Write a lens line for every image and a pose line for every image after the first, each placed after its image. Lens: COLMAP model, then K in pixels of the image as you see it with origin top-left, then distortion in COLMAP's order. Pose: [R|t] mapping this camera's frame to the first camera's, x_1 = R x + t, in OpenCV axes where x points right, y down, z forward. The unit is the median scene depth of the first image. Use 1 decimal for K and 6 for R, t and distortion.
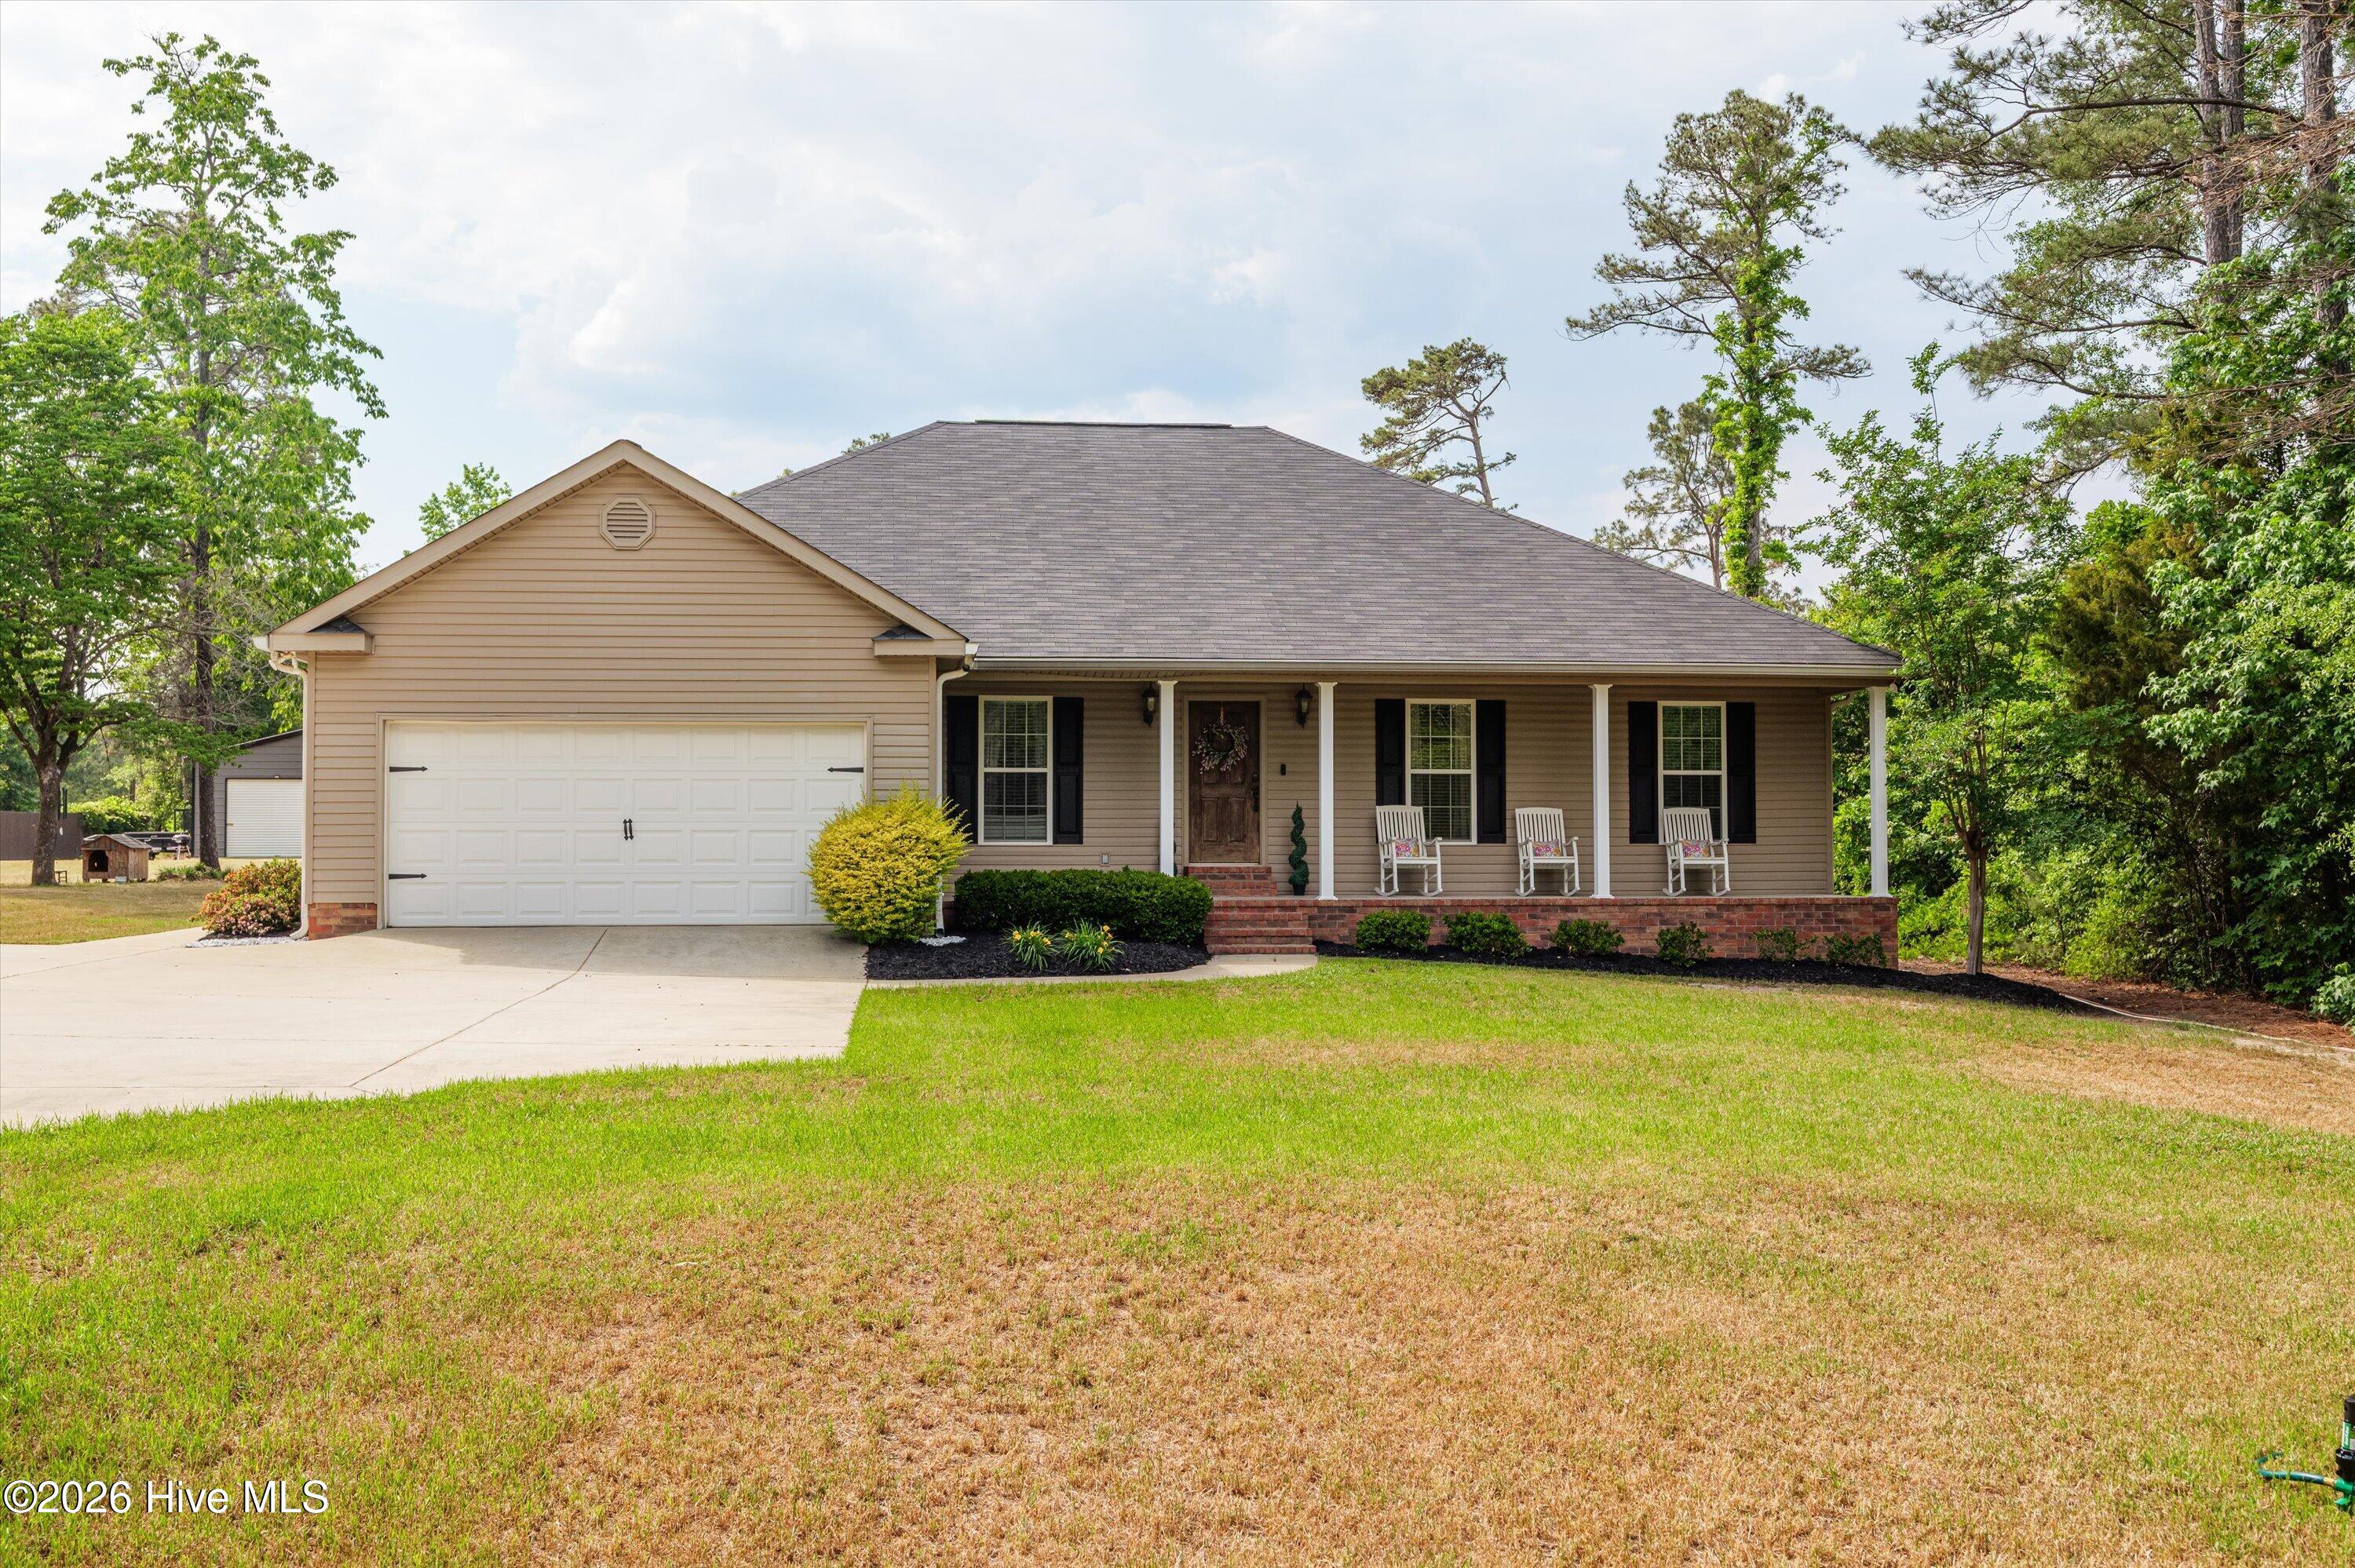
lens RADIAL K [[2231.3, 0, 1177.5], [0, 2231.3, 784.0], [0, 0, 1]] dist [-0.008017, -0.000588]
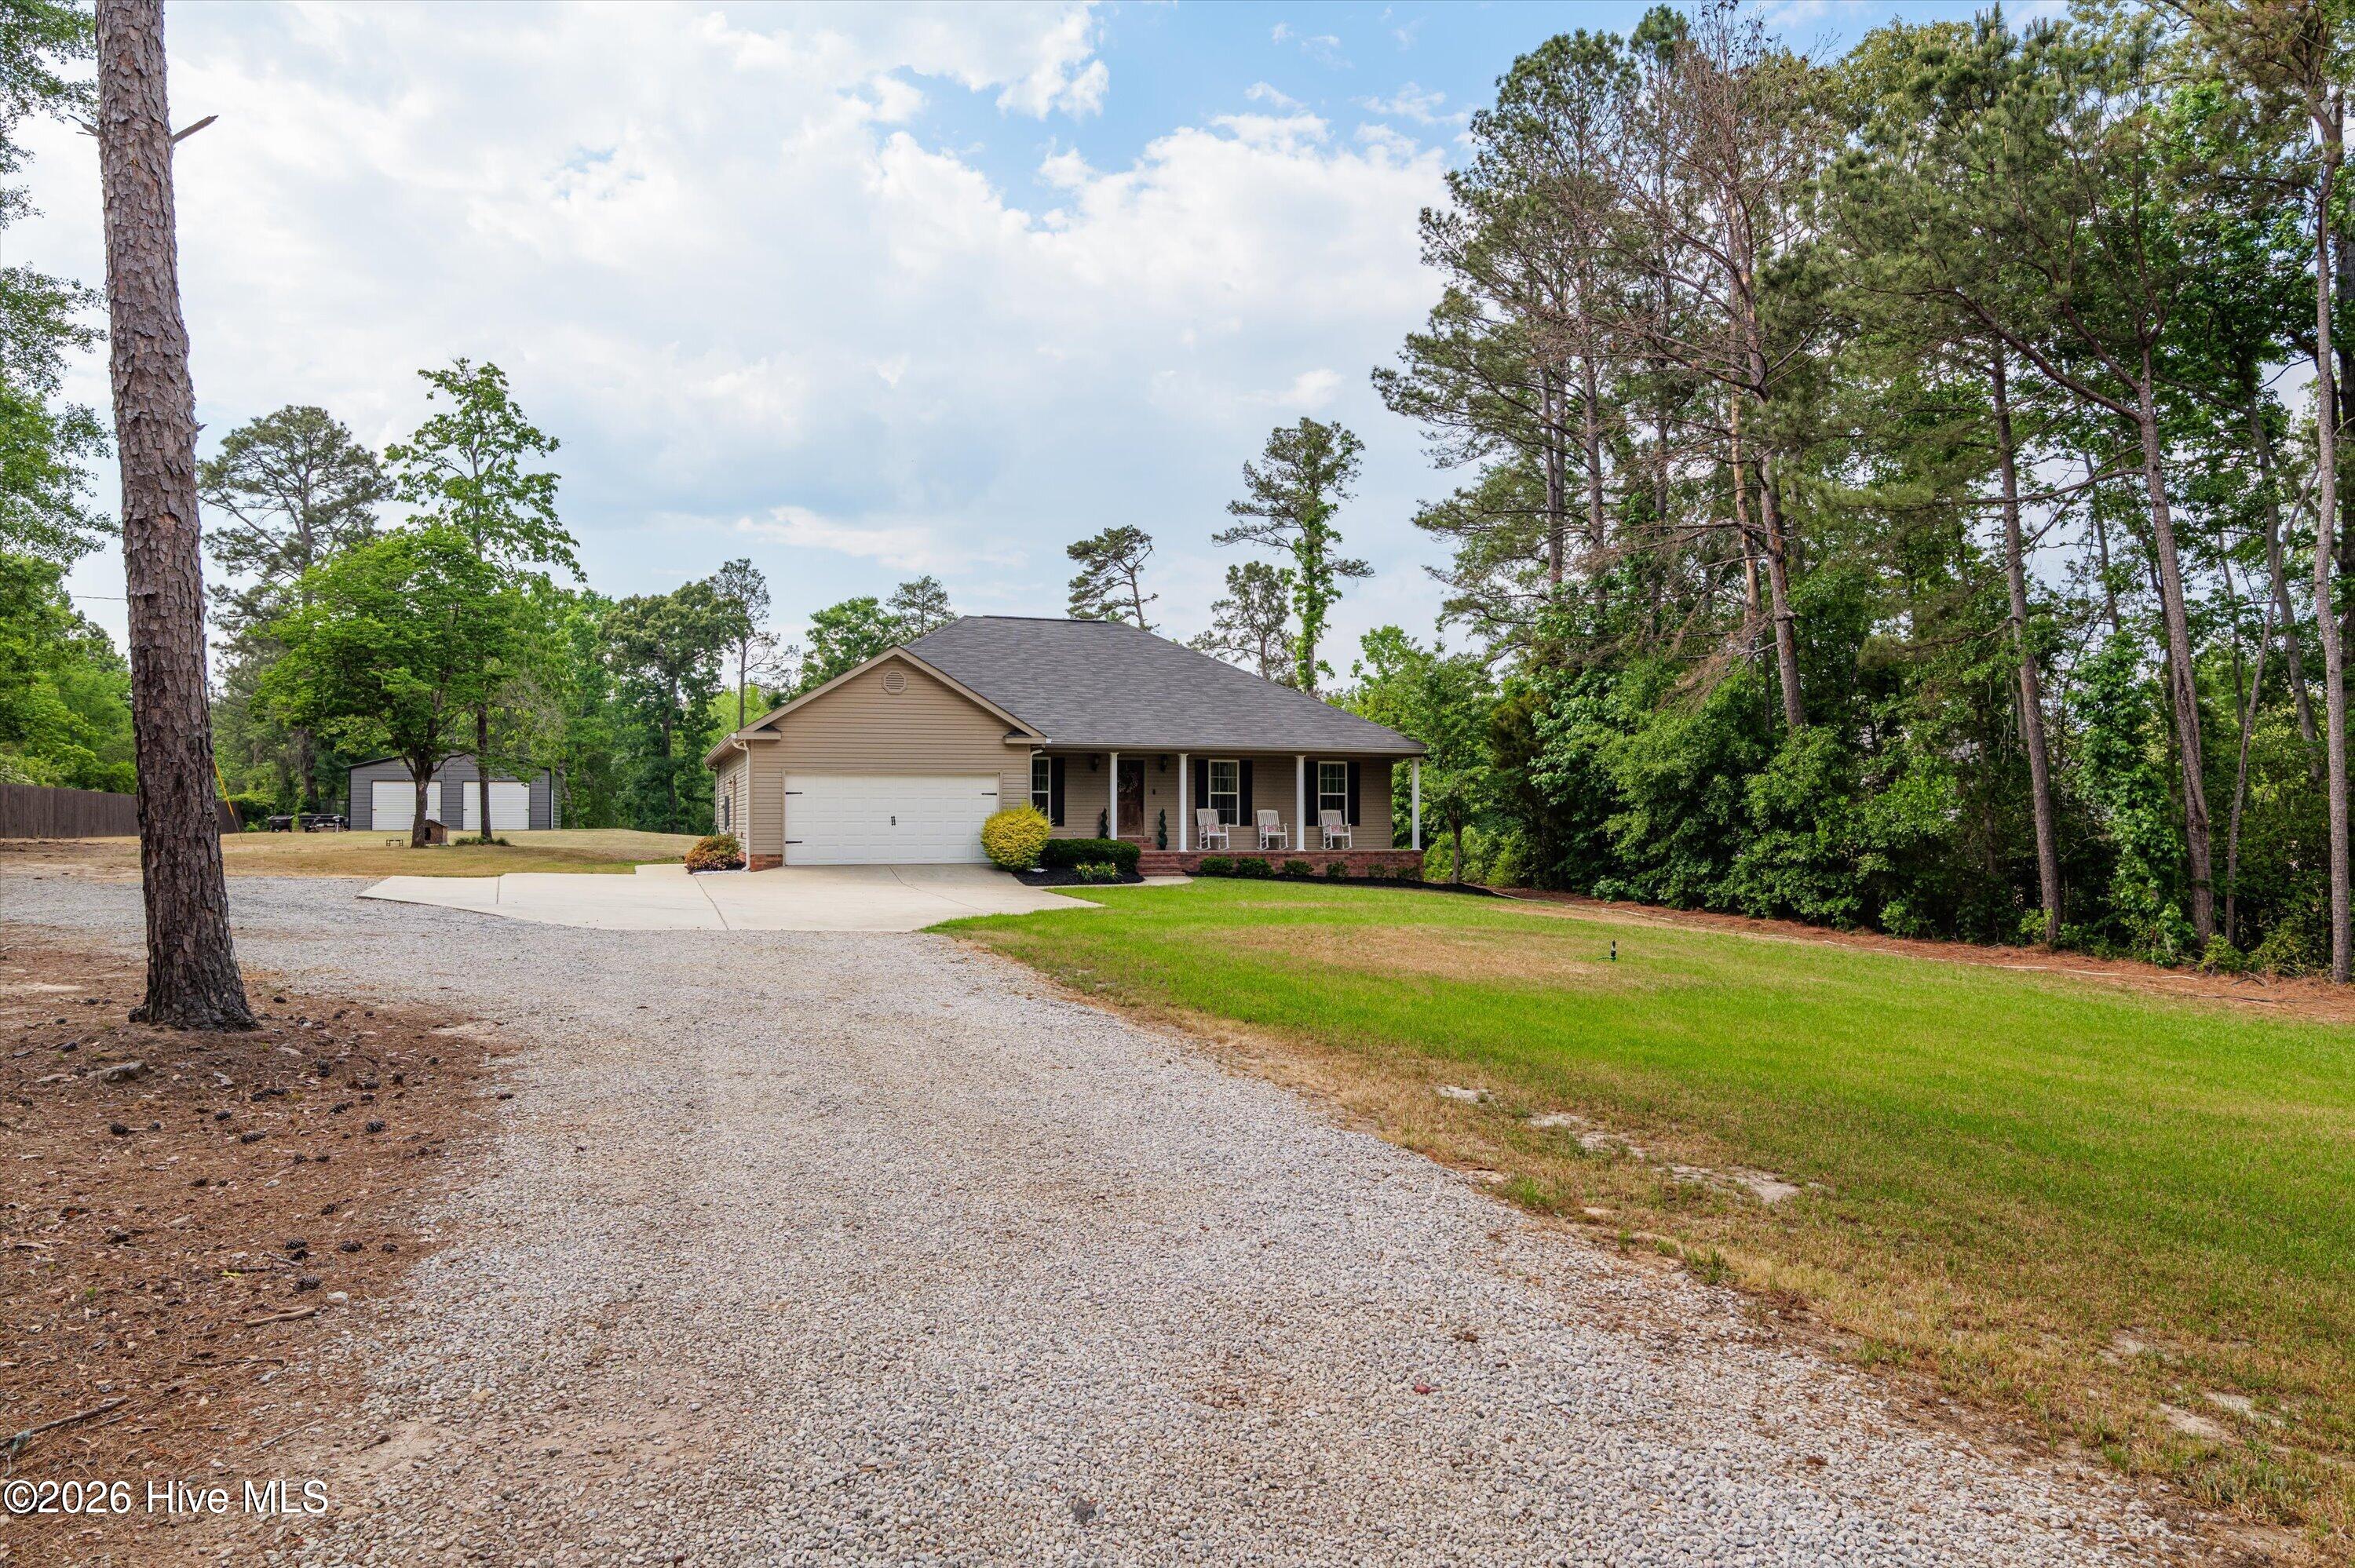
lens RADIAL K [[1516.7, 0, 1190.1], [0, 1516.7, 803.4], [0, 0, 1]] dist [-0.003631, -0.002058]
pose [[0.975736, 0.003296, 0.218927, -0.240589], [-0.007109, 0.999836, 0.016629, -0.020199], [-0.218836, -0.017782, 0.975600, -0.443864]]
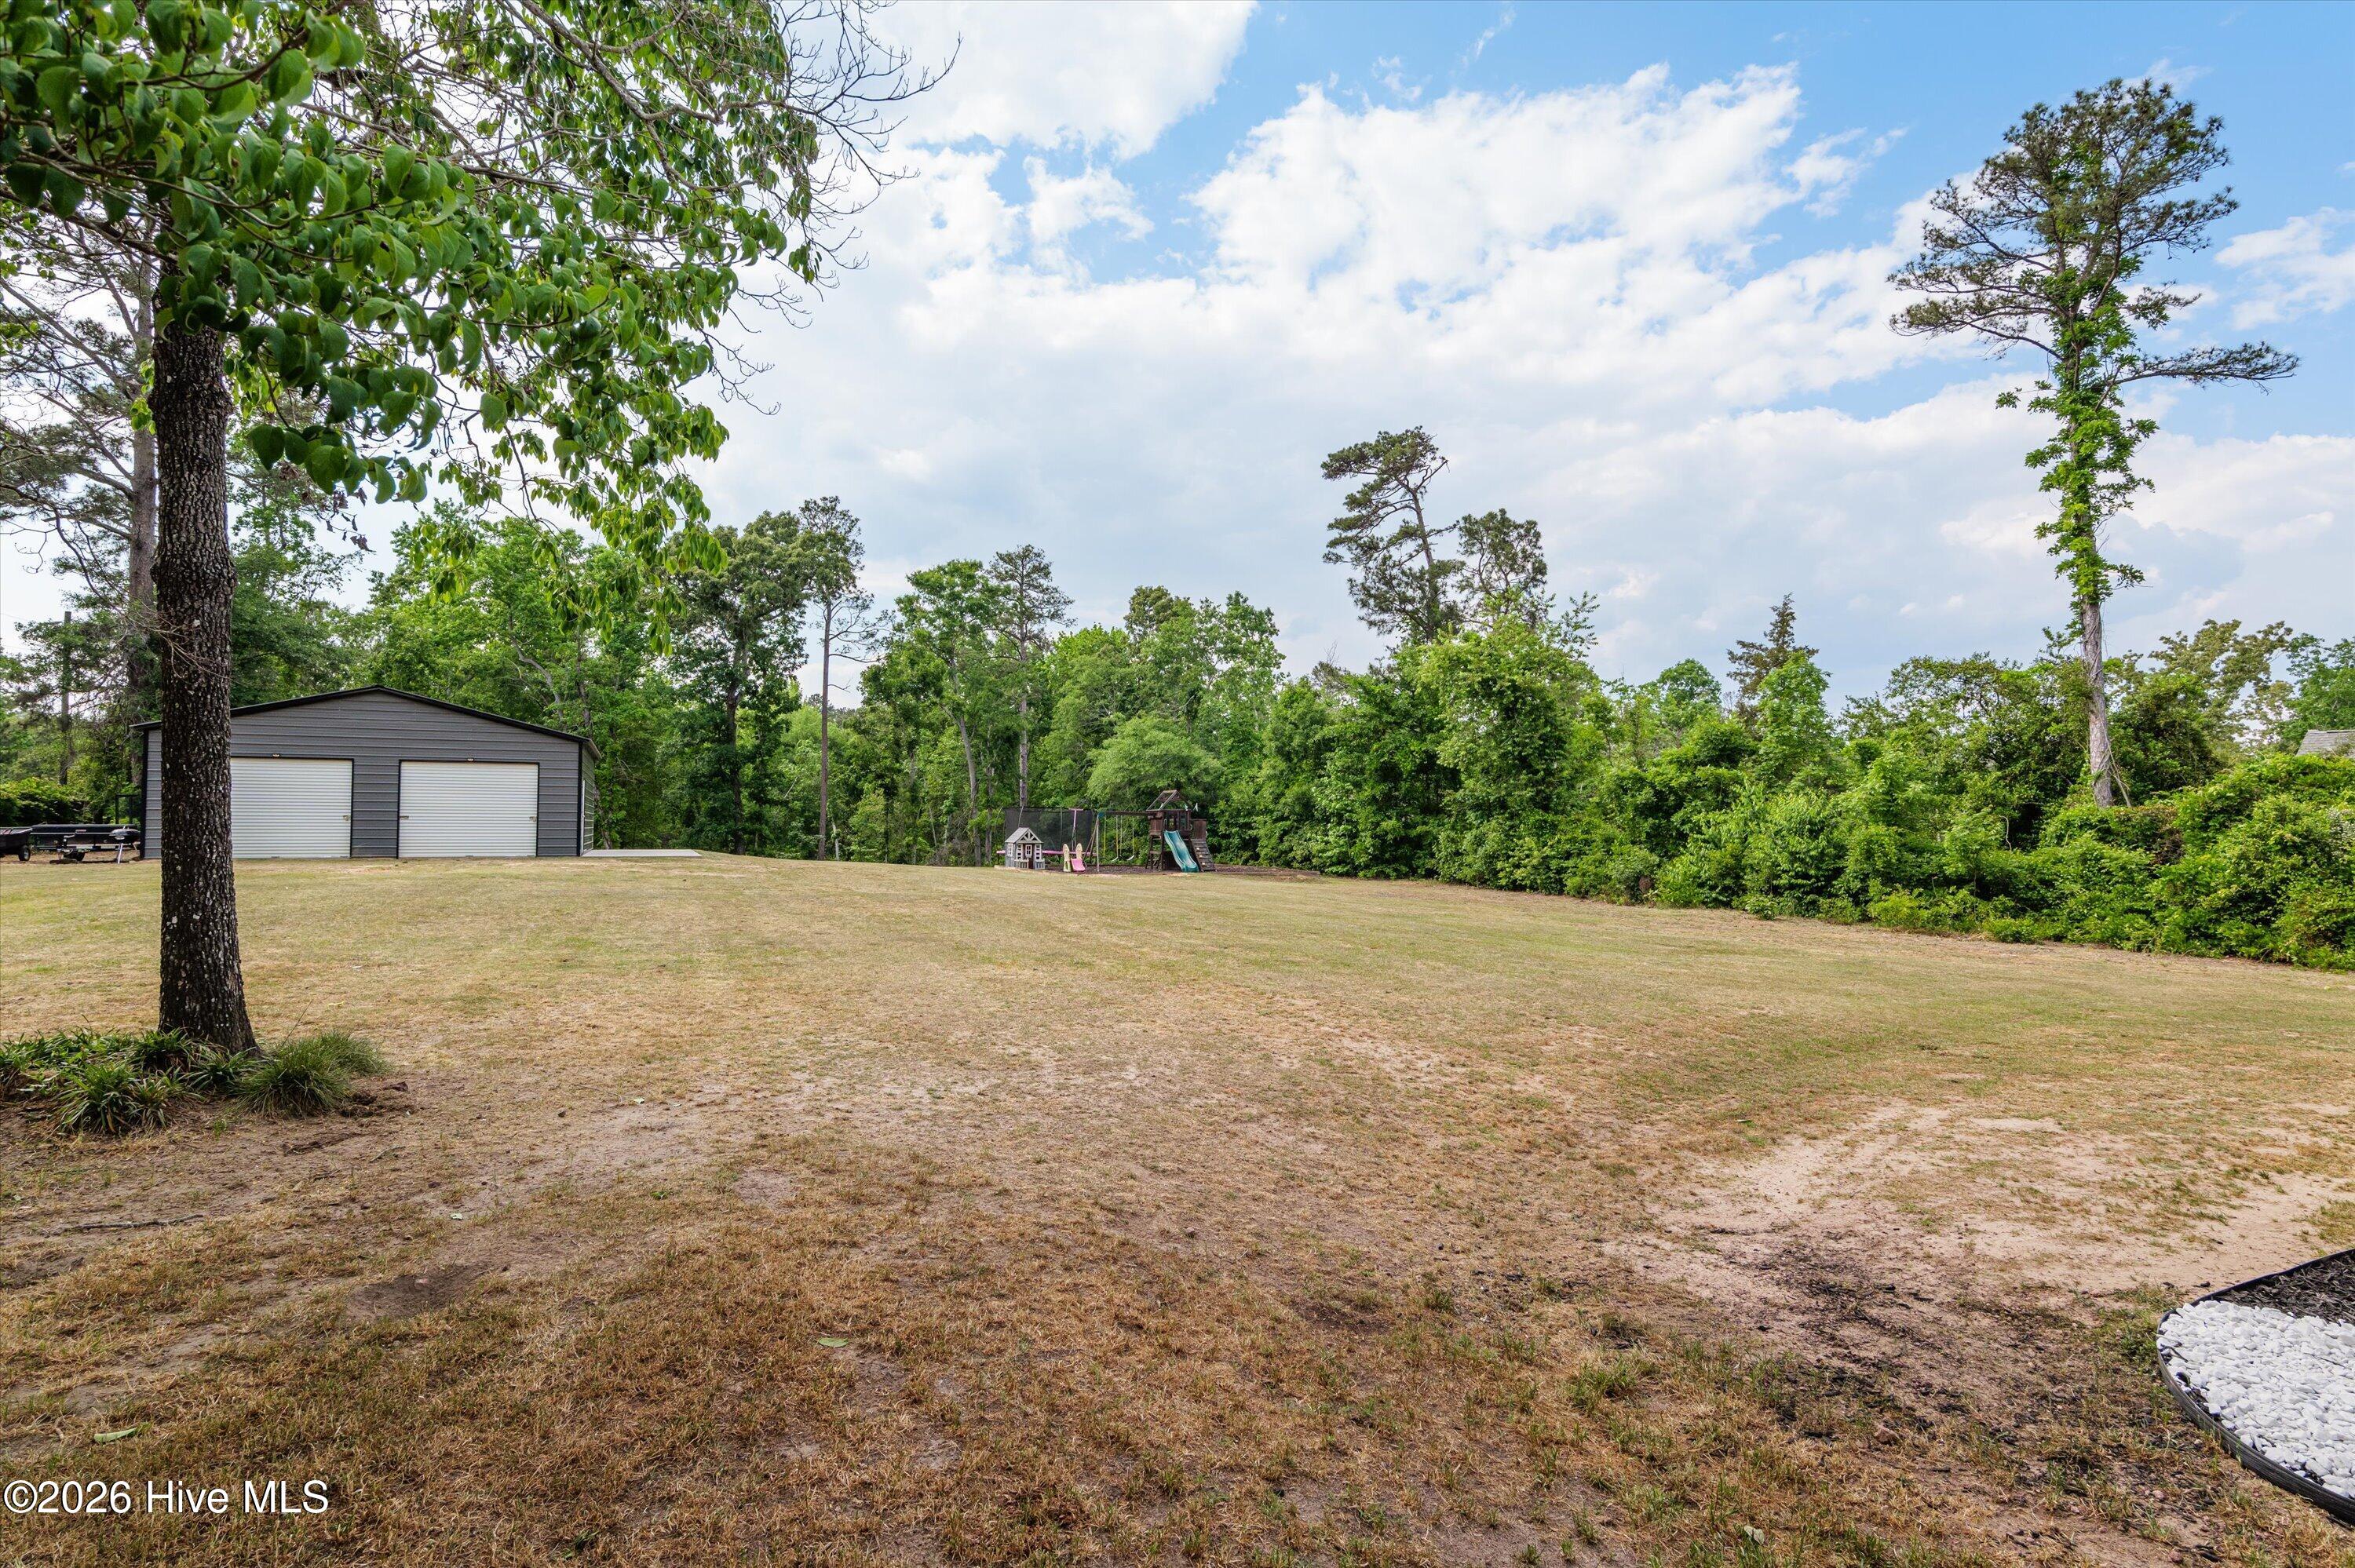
lens RADIAL K [[1181.7, 0, 1177.5], [0, 1181.7, 784.0], [0, 0, 1]] dist [-0.000470, 0.000551]
pose [[0.954887, 0.019770, 0.296312, -0.565260], [-0.019357, 0.999803, -0.004327, 0.004428], [-0.296339, -0.001604, 0.955082, 1.282745]]
